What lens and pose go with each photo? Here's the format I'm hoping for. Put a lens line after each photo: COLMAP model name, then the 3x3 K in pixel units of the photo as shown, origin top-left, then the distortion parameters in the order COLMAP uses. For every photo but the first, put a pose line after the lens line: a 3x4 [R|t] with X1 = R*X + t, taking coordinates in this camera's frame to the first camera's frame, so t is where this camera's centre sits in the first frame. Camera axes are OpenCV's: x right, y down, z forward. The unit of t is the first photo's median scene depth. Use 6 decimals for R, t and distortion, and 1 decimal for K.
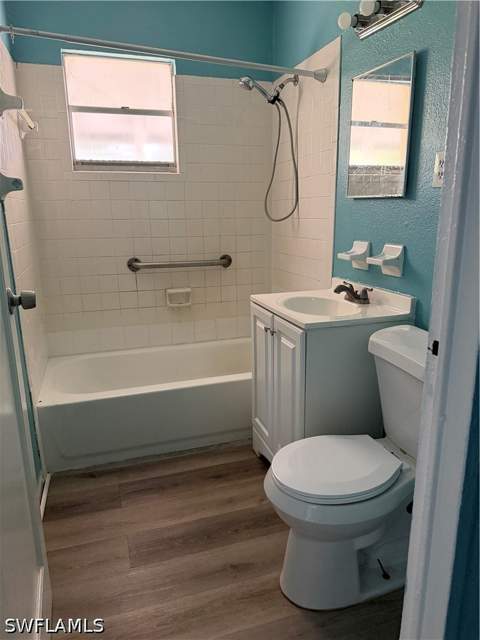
lens RADIAL K [[461.9, 0, 239.7], [0, 461.9, 318.6], [0, 0, 1]] dist [0.056737, -0.068553]
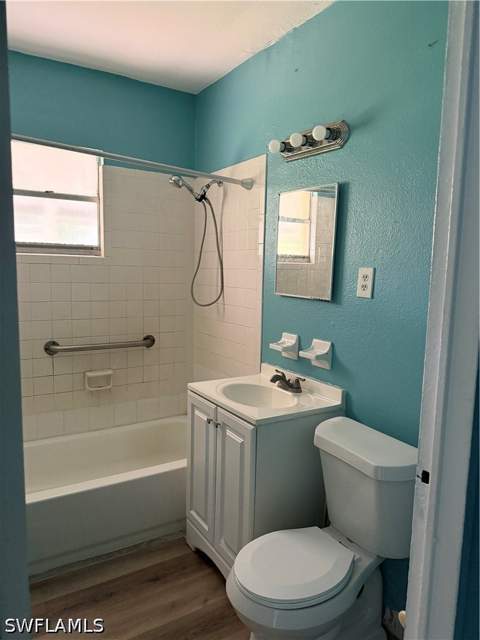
lens RADIAL K [[461.9, 0, 241.6], [0, 461.9, 318.9], [0, 0, 1]] dist [0.056737, -0.068553]
pose [[0.969212, 0.007122, 0.246126, -0.116123], [0.022673, 0.992754, -0.118009, -0.073099], [-0.245182, 0.119957, 0.962027, -0.026761]]
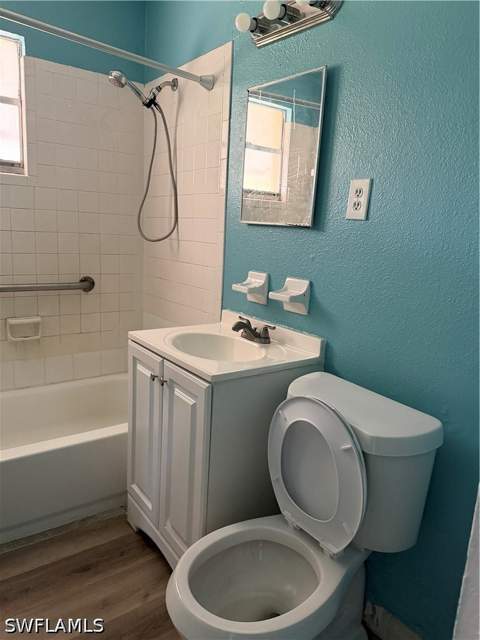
lens RADIAL K [[461.9, 0, 237.4], [0, 461.9, 315.9], [0, 0, 1]] dist [0.056737, -0.068553]
pose [[0.949358, 0.001456, 0.314194, -0.051807], [0.011082, 0.999212, -0.038115, -0.047882], [-0.314002, 0.039667, 0.948593, 0.172226]]
